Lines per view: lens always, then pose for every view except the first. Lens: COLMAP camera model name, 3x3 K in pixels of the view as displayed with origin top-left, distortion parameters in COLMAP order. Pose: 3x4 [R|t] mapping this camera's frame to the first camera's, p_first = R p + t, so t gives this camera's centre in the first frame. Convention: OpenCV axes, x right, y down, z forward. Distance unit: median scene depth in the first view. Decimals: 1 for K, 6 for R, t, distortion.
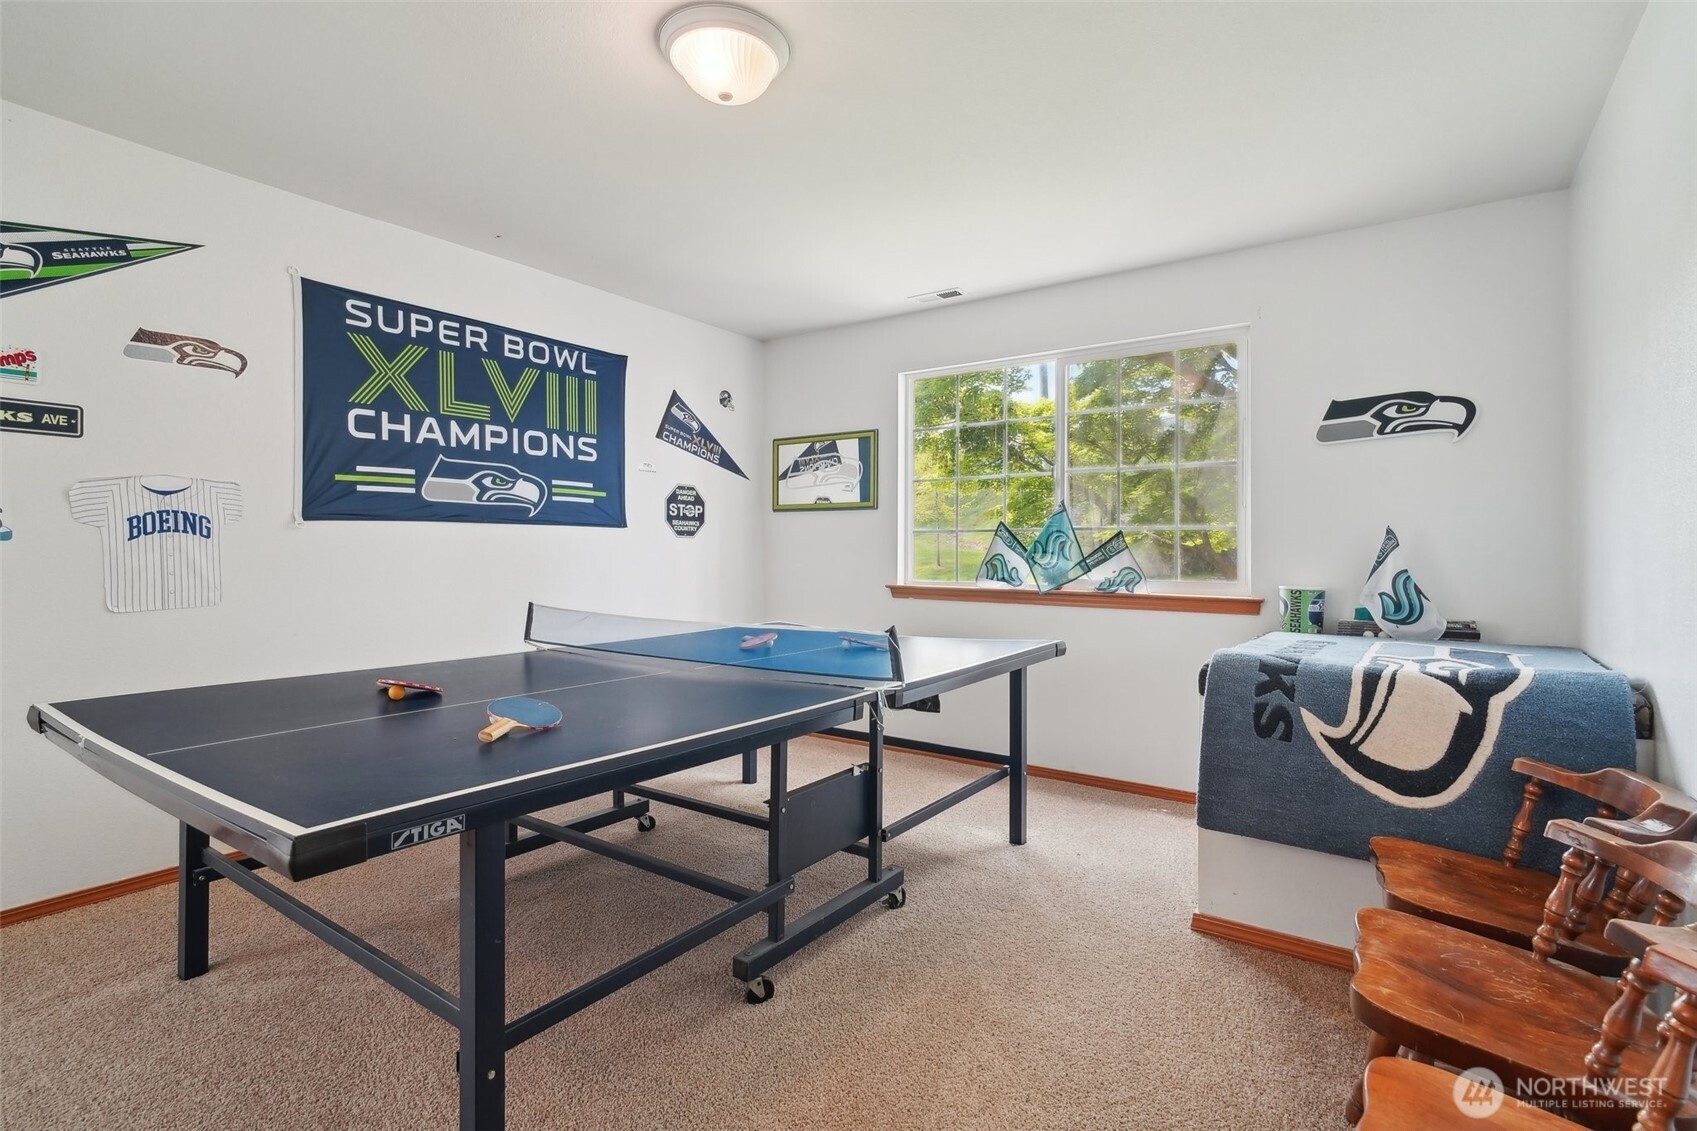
lens RADIAL K [[801.3, 0, 854.0], [0, 801.3, 559.6], [0, 0, 1]] dist [-0.022784, 0.012674]
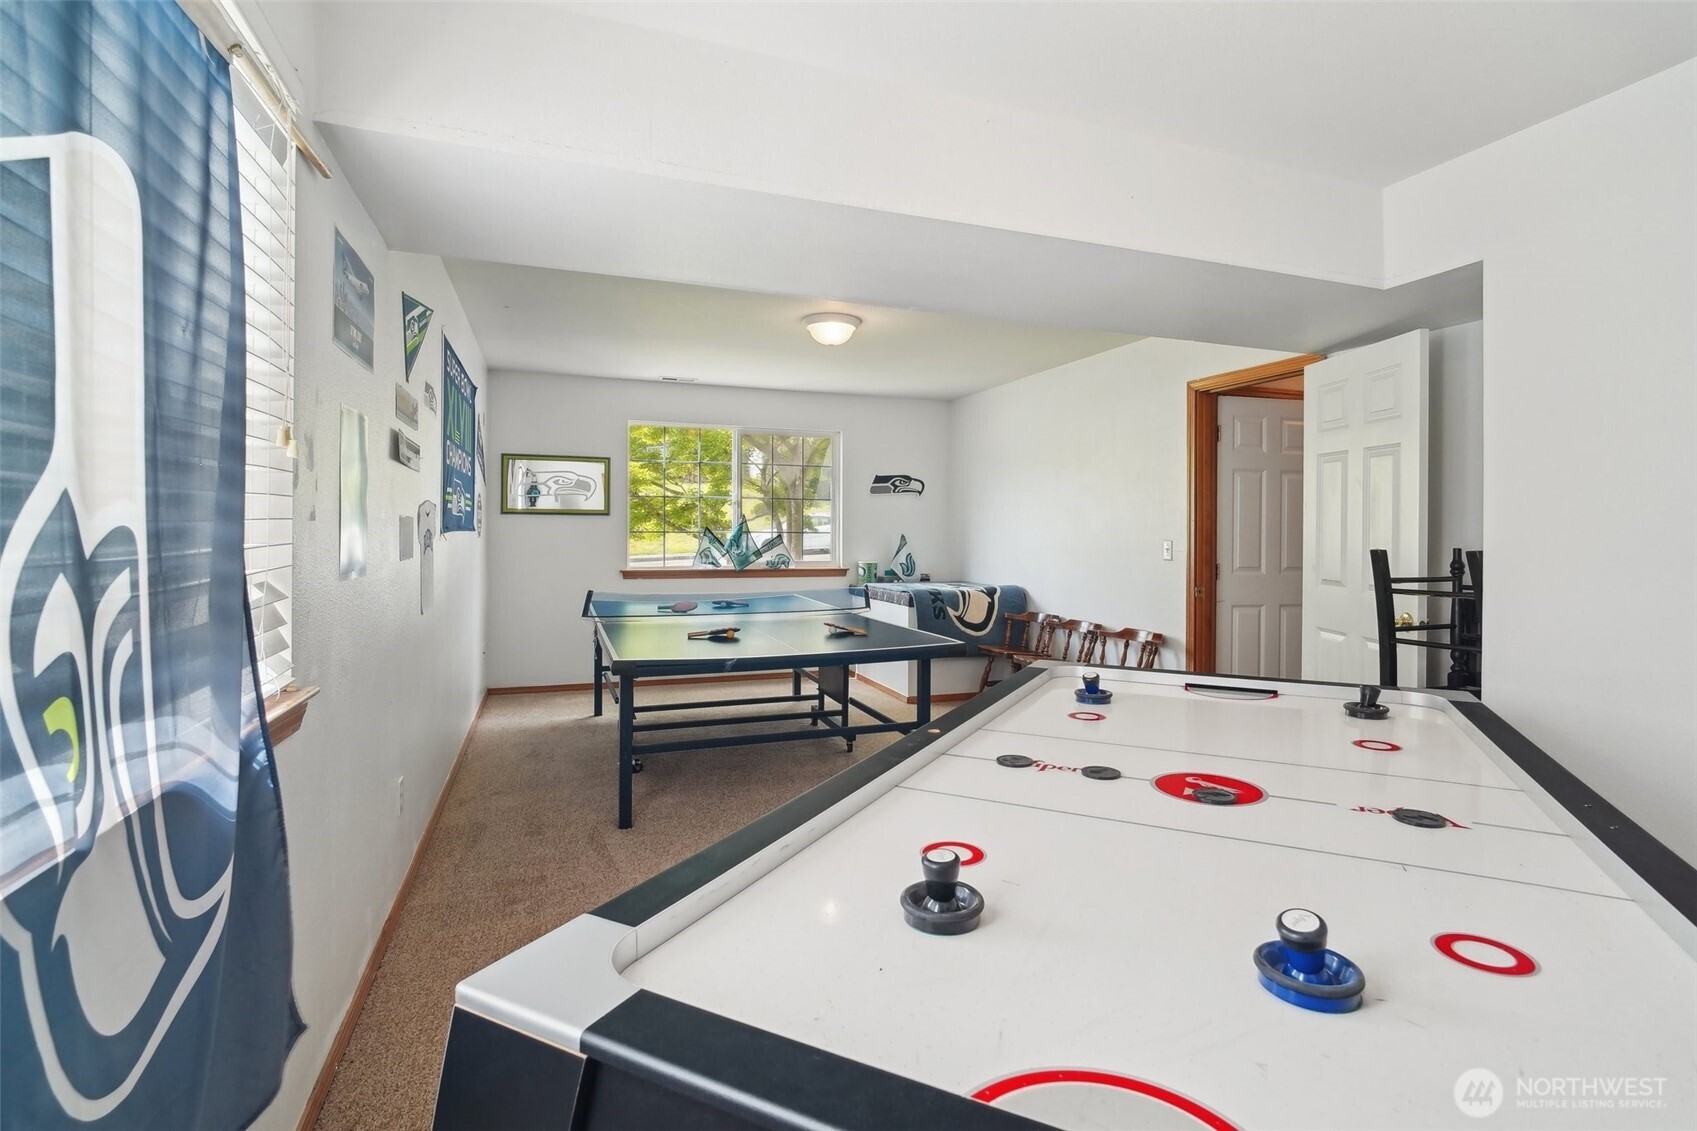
lens RADIAL K [[801.3, 0, 854.0], [0, 801.3, 559.6], [0, 0, 1]] dist [-0.022784, 0.012674]
pose [[0.564488, -0.029427, 0.824916, -1.262812], [0.006556, 0.999493, 0.031168, -0.040030], [-0.825415, -0.012186, 0.564395, -0.181409]]
